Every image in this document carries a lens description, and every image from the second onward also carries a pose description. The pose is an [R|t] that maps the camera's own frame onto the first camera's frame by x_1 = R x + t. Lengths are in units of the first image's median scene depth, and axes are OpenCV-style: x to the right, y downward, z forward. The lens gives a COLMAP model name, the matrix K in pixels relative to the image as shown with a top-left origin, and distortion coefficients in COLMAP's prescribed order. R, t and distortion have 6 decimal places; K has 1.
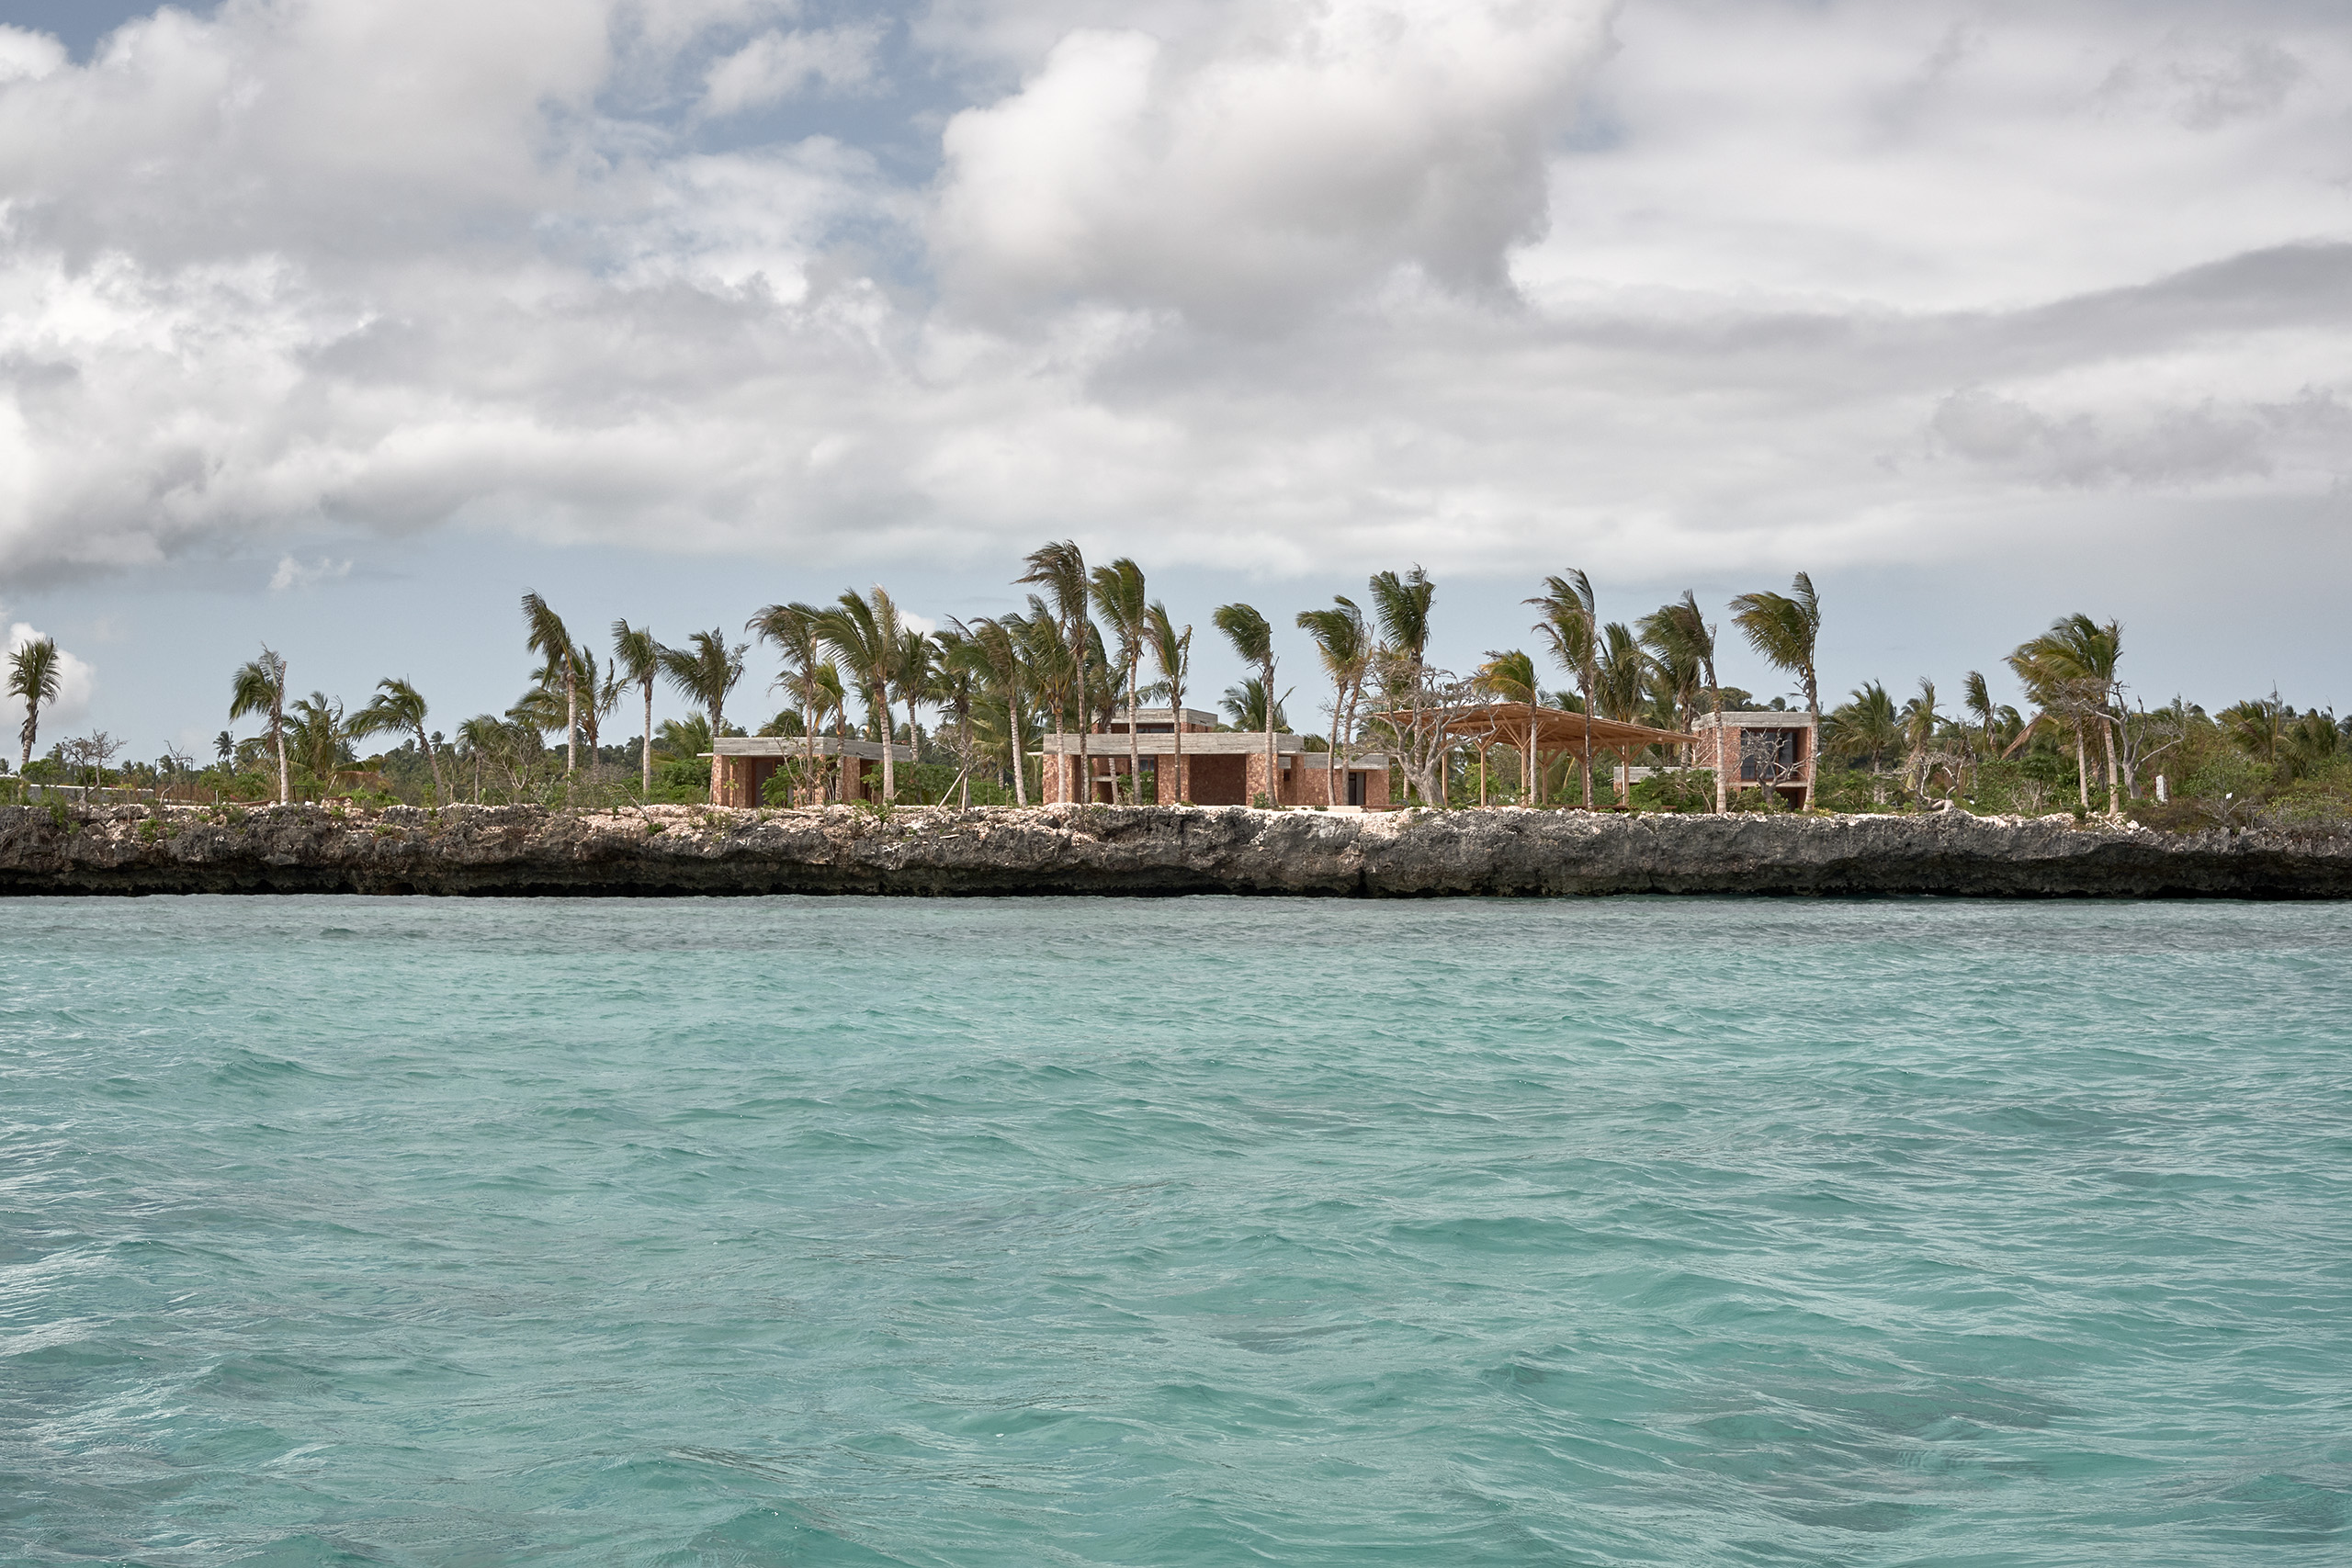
lens RADIAL K [[3593.7, 0, 1165.0], [0, 3593.7, 787.2], [0, 0, 1]] dist [-0.039629, 0.000000]
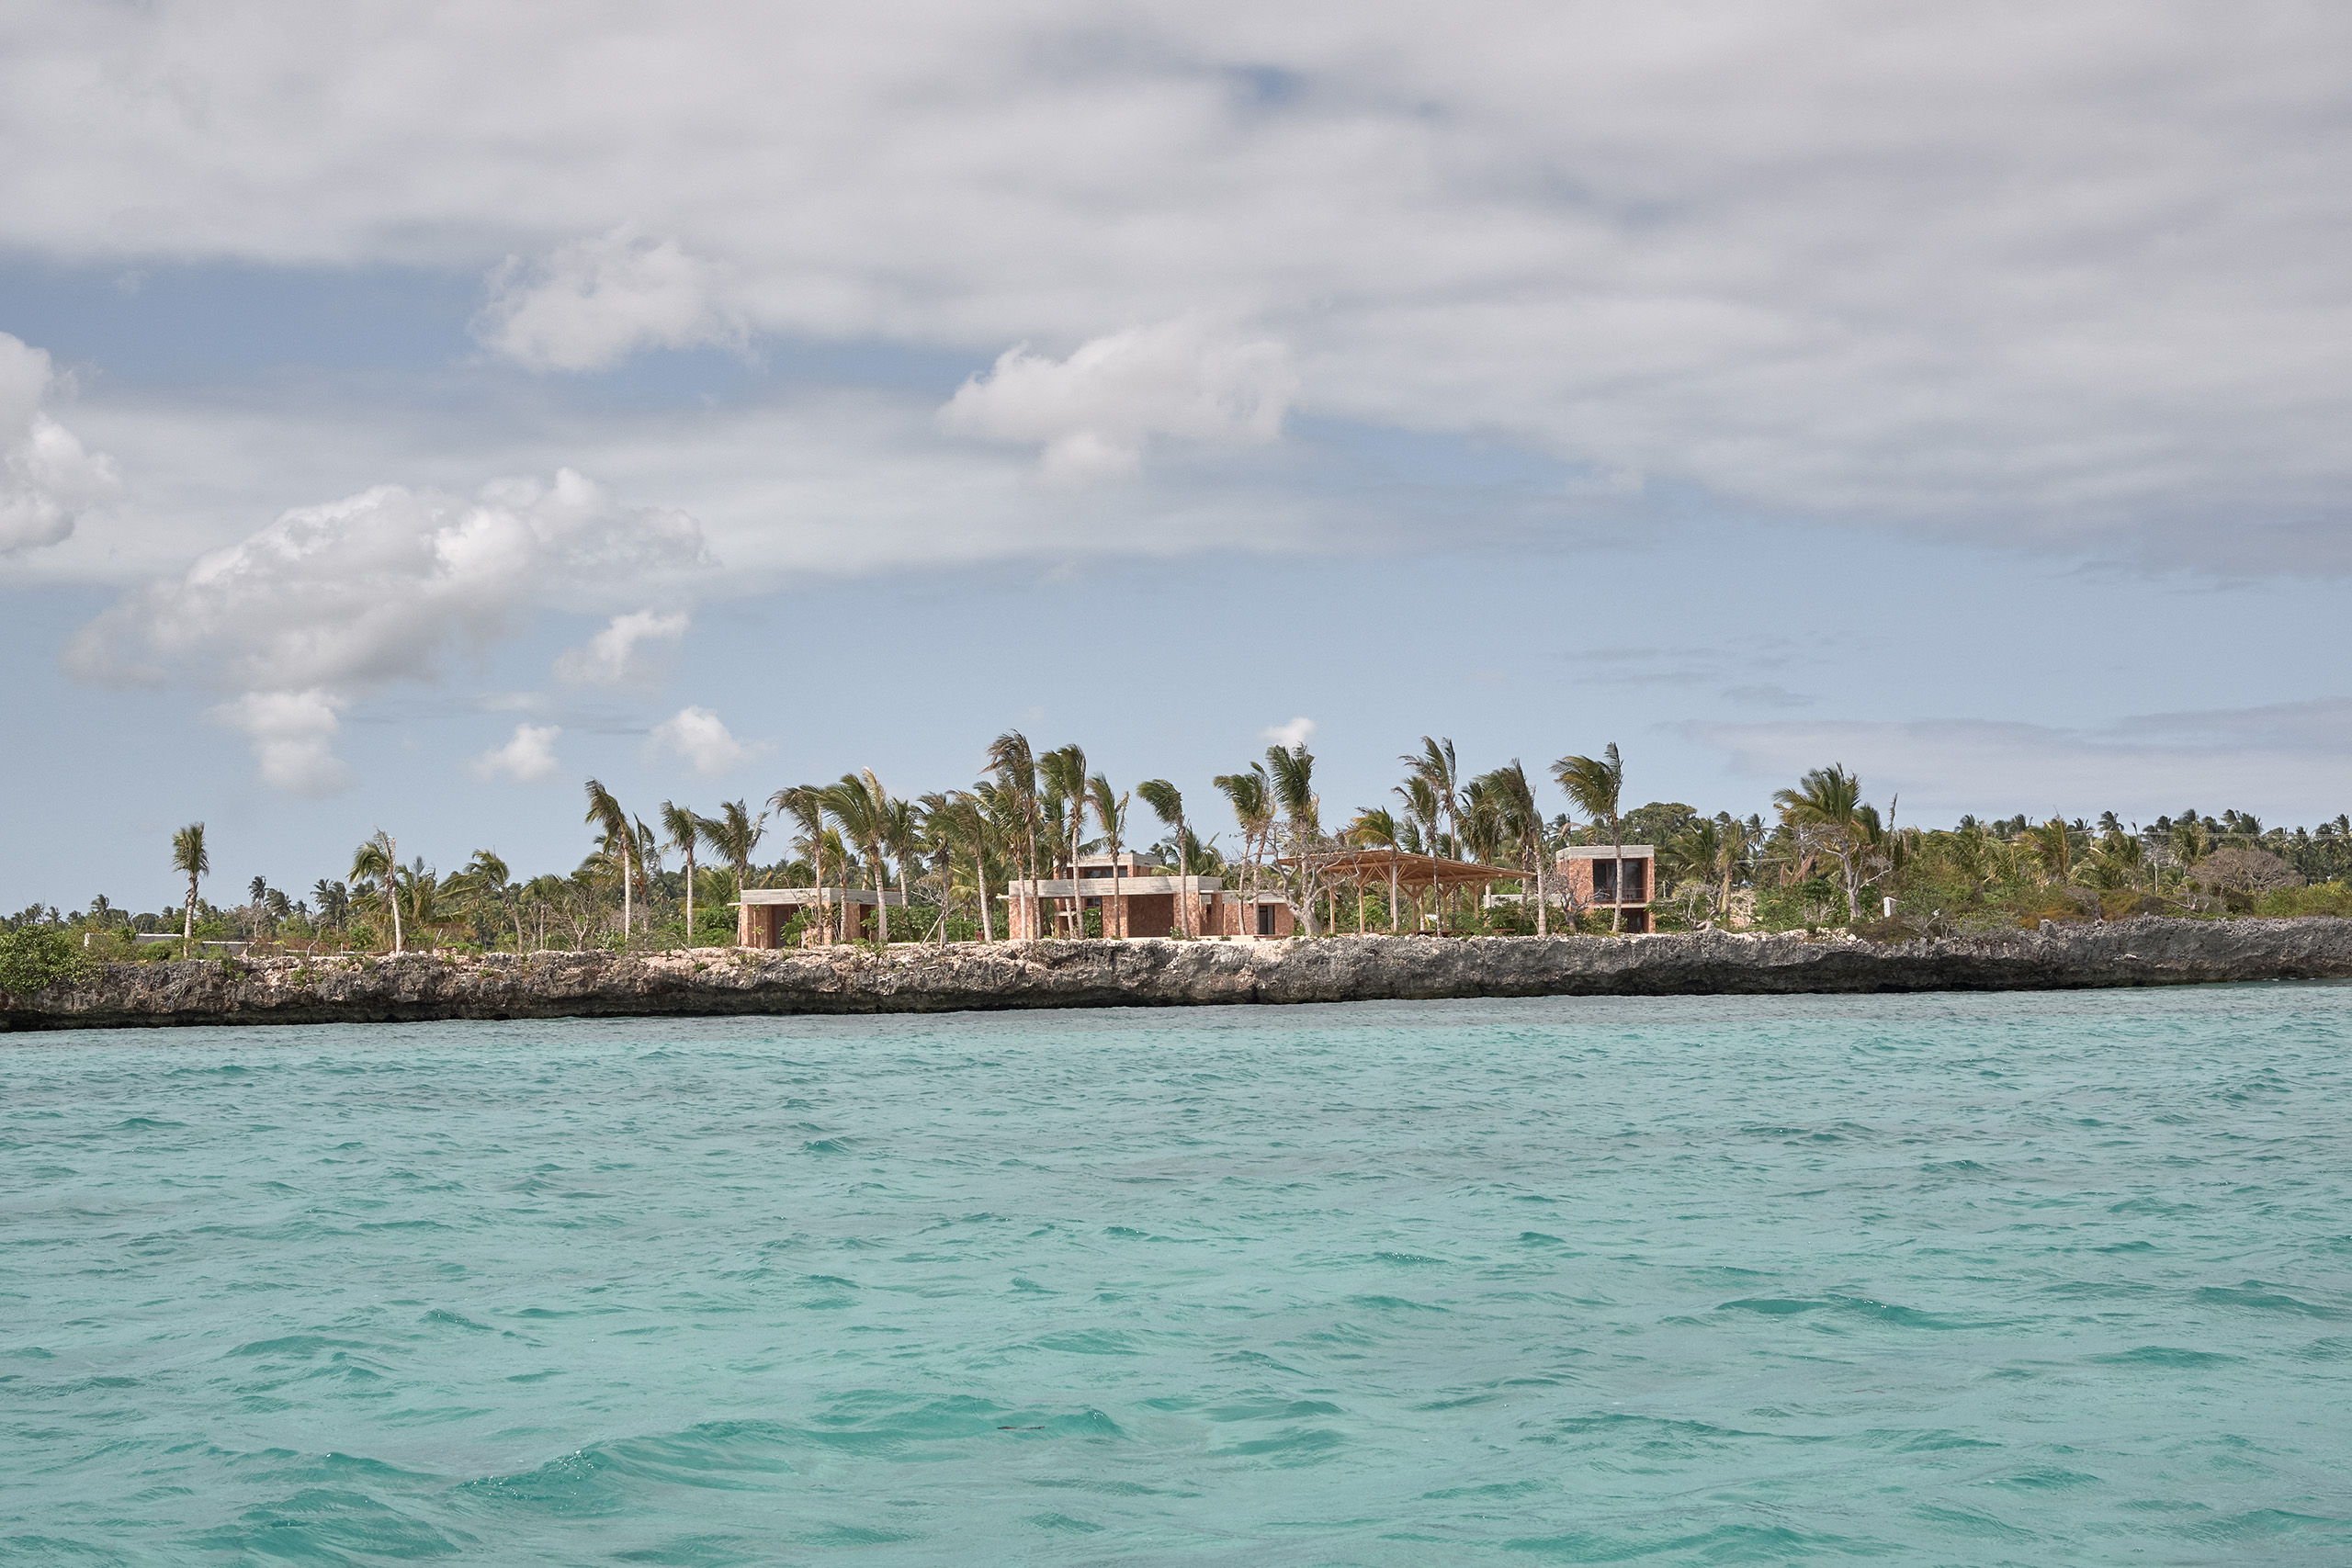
lens RADIAL K [[3593.7, 0, 1189.2], [0, 3593.7, 783.5], [0, 0, 1]] dist [-0.039629, 0.000000]
pose [[0.999721, -0.022772, 0.006288, 0.024740], [0.022969, 0.999180, -0.033329, -0.006866], [-0.005524, 0.033464, 0.999425, -0.272276]]
